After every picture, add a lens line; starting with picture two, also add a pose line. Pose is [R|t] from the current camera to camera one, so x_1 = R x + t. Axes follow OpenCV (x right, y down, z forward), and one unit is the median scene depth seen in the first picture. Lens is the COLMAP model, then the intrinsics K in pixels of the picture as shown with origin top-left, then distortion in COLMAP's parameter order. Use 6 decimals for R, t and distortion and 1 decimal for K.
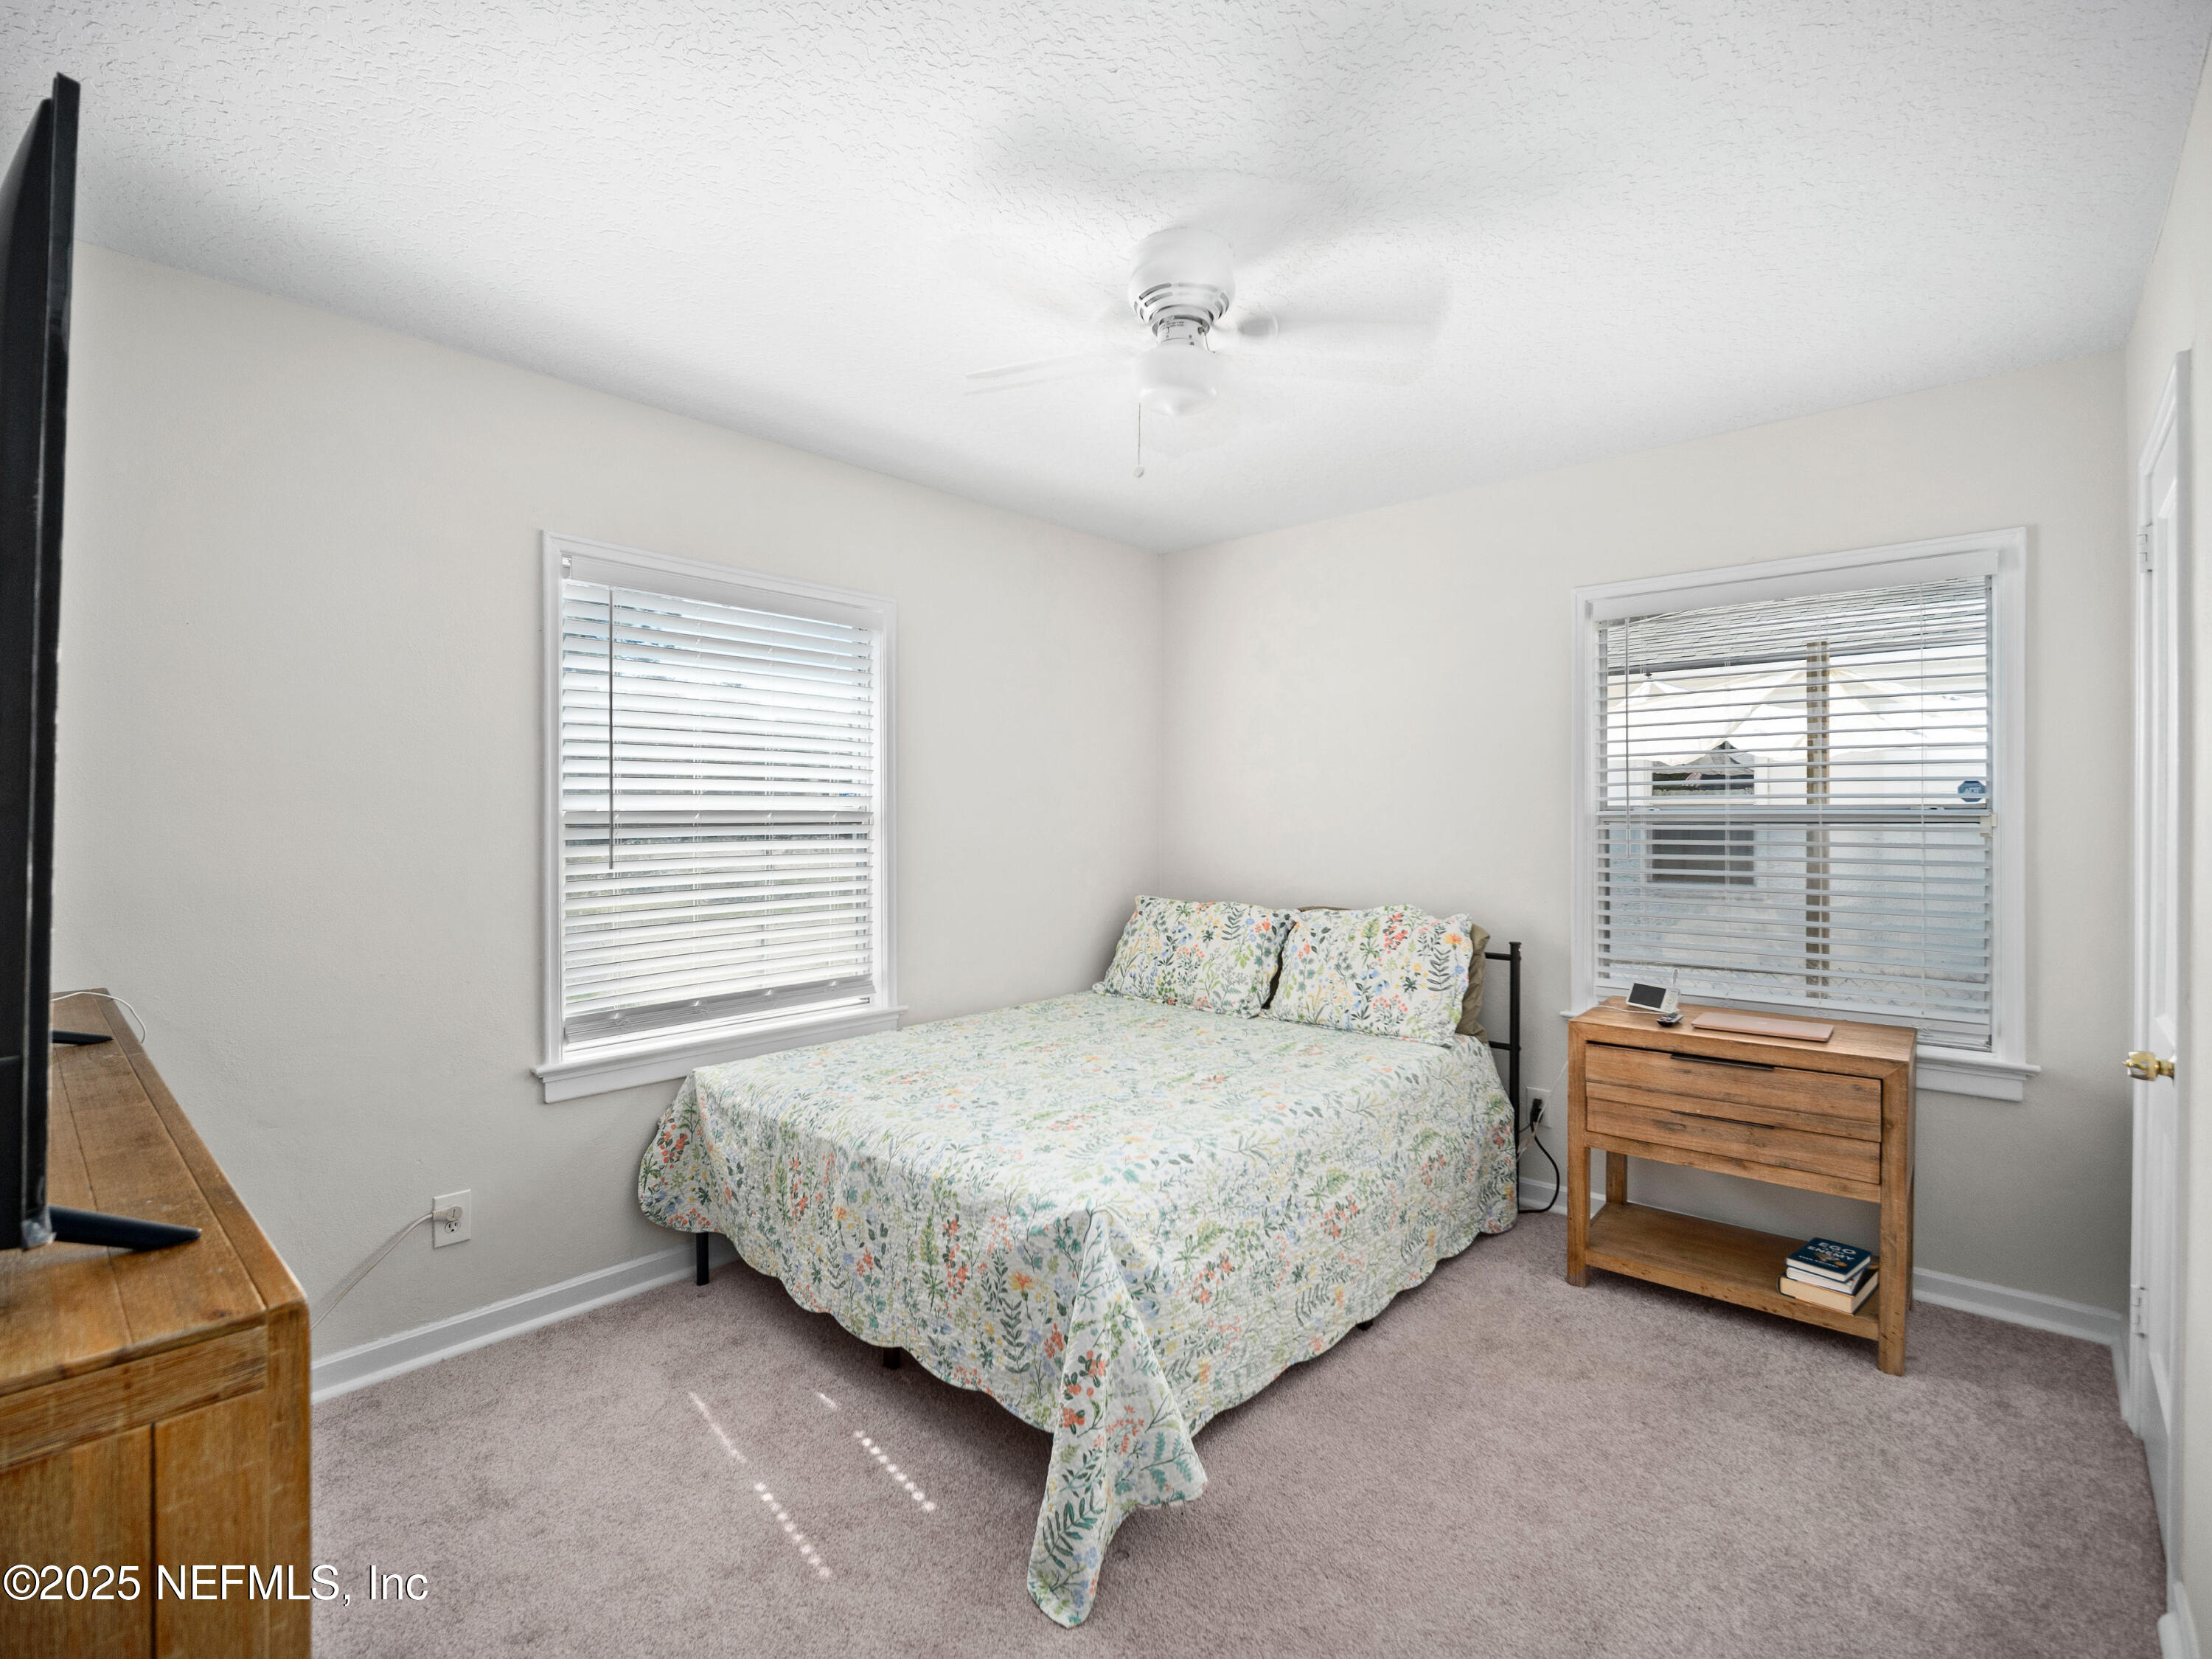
lens RADIAL K [[1009.0, 0, 1102.5], [0, 1009.0, 820.9], [0, 0, 1]] dist [0.003597, -0.008374]
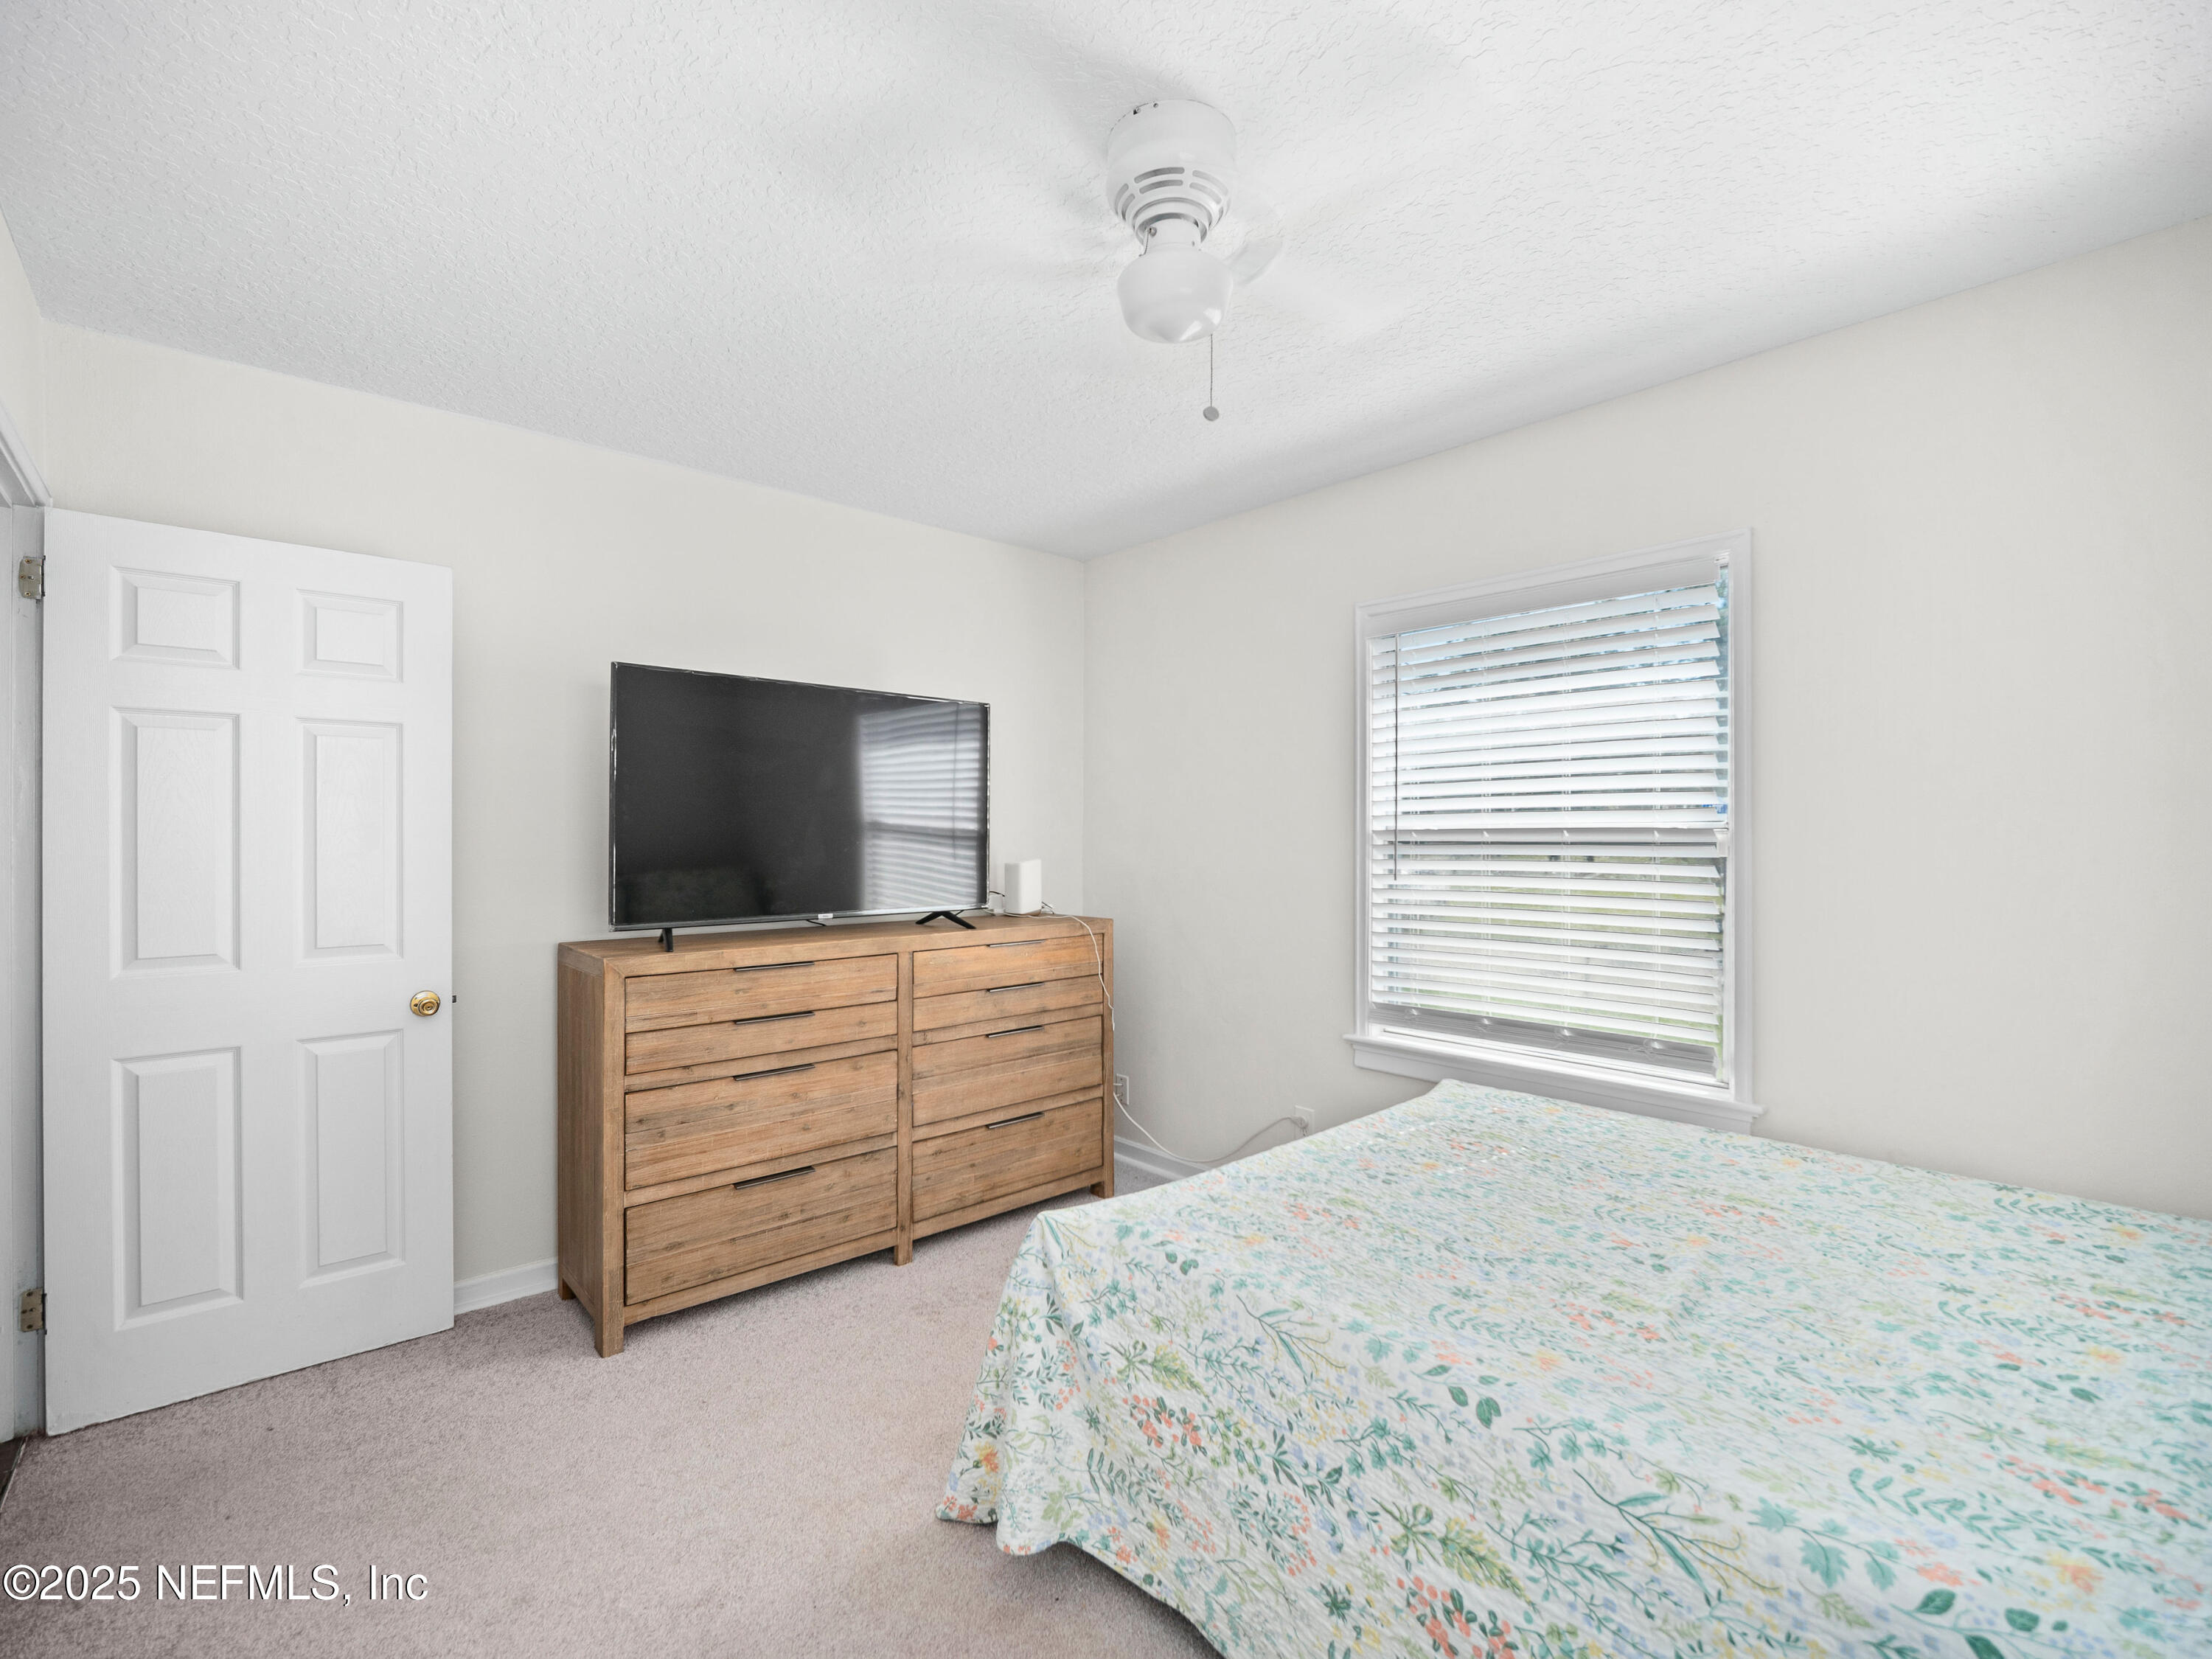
lens RADIAL K [[1009.0, 0, 1102.5], [0, 1009.0, 820.9], [0, 0, 1]] dist [0.003597, -0.008374]
pose [[-0.108346, -0.011614, -0.994045, 0.808711], [0.000501, 0.999931, -0.011737, -0.008285], [0.994113, -0.001770, -0.108333, 0.928088]]
